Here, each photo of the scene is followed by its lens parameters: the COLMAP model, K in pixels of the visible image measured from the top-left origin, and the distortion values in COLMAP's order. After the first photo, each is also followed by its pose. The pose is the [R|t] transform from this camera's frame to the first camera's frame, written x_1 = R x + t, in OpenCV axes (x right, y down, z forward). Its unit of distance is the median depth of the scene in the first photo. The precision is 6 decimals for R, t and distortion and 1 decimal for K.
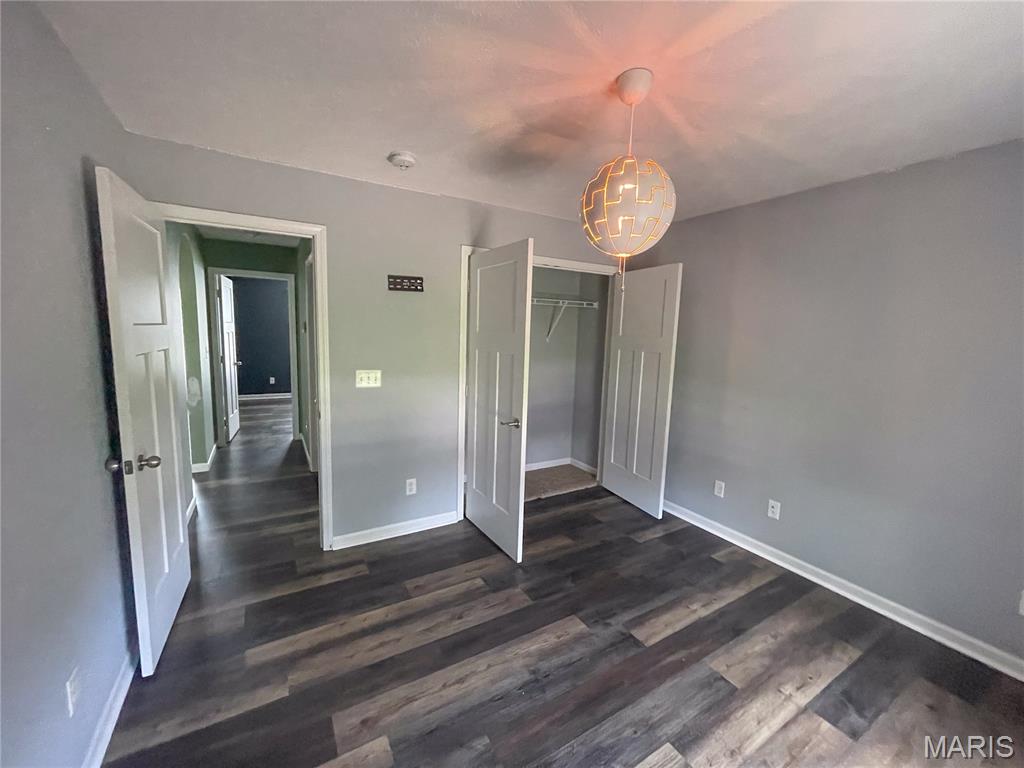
lens RADIAL K [[413.2, 0, 513.6], [0, 413.2, 382.6], [0, 0, 1]] dist [-0.006652, 0.002546]
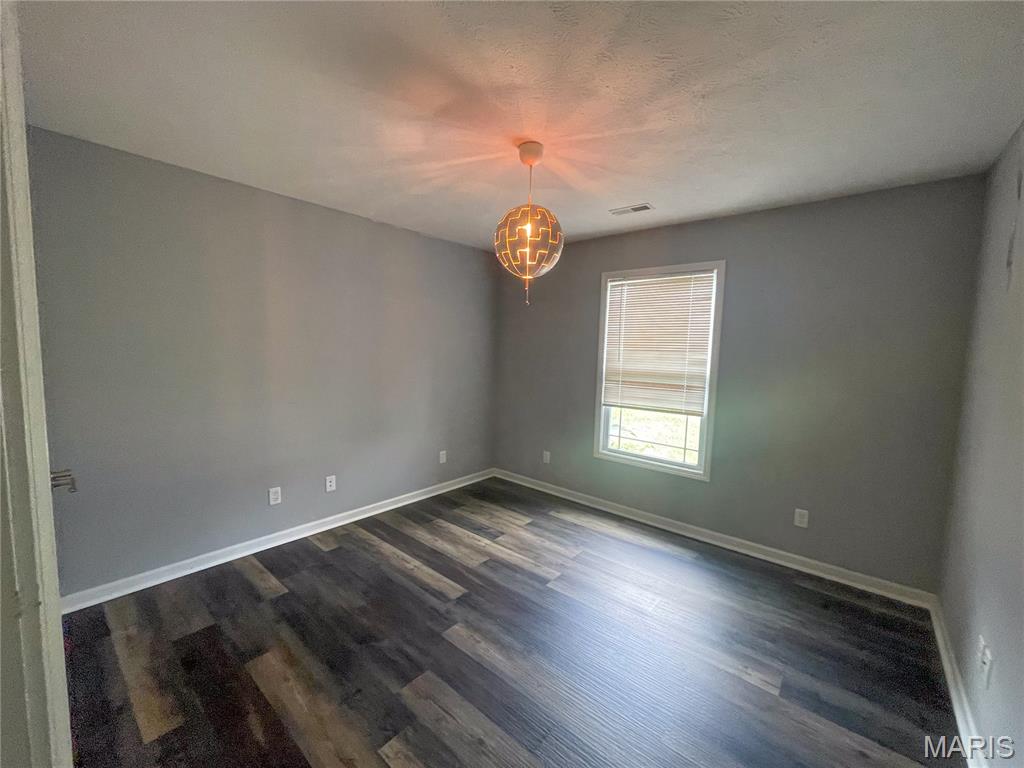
lens RADIAL K [[413.2, 0, 505.1], [0, 413.2, 380.5], [0, 0, 1]] dist [-0.006652, 0.002546]
pose [[-0.305003, -0.120971, 0.944637, -0.735391], [0.091640, 0.983569, 0.155545, -0.138018], [-0.947932, 0.134008, -0.288905, 1.095319]]
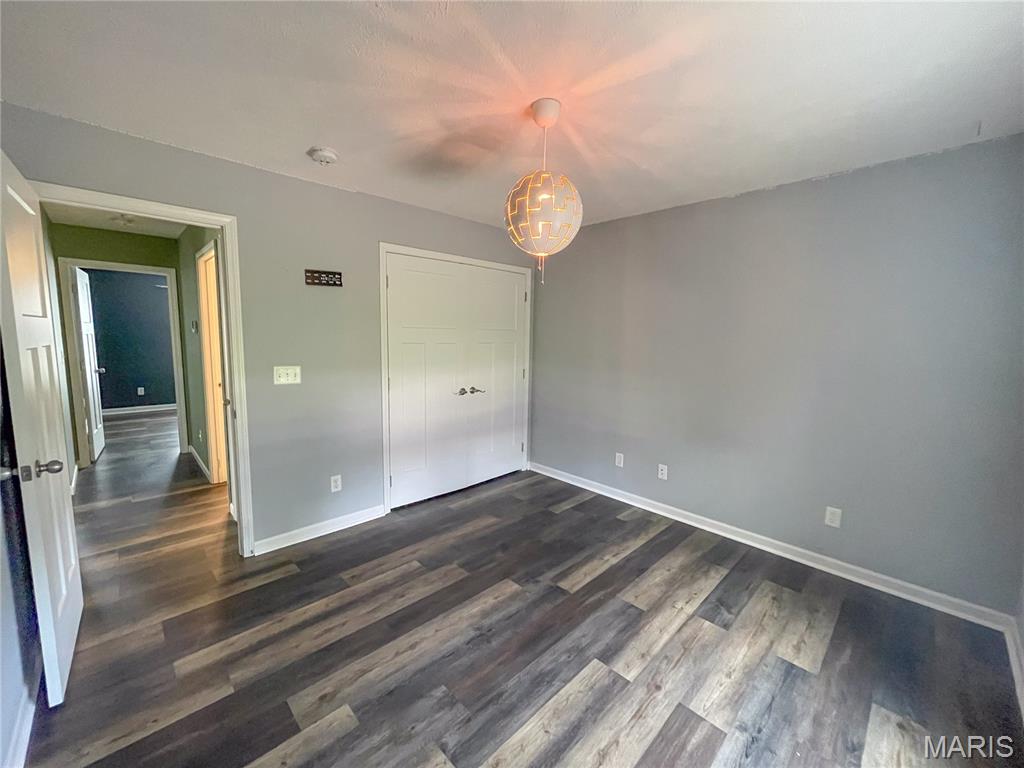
lens RADIAL K [[413.2, 0, 515.9], [0, 413.2, 383.6], [0, 0, 1]] dist [-0.006652, 0.002546]
pose [[0.970817, -0.042066, 0.236104, -0.073915], [0.042880, 0.999079, 0.001689, 0.039971], [-0.235957, 0.008485, 0.971726, -0.091836]]
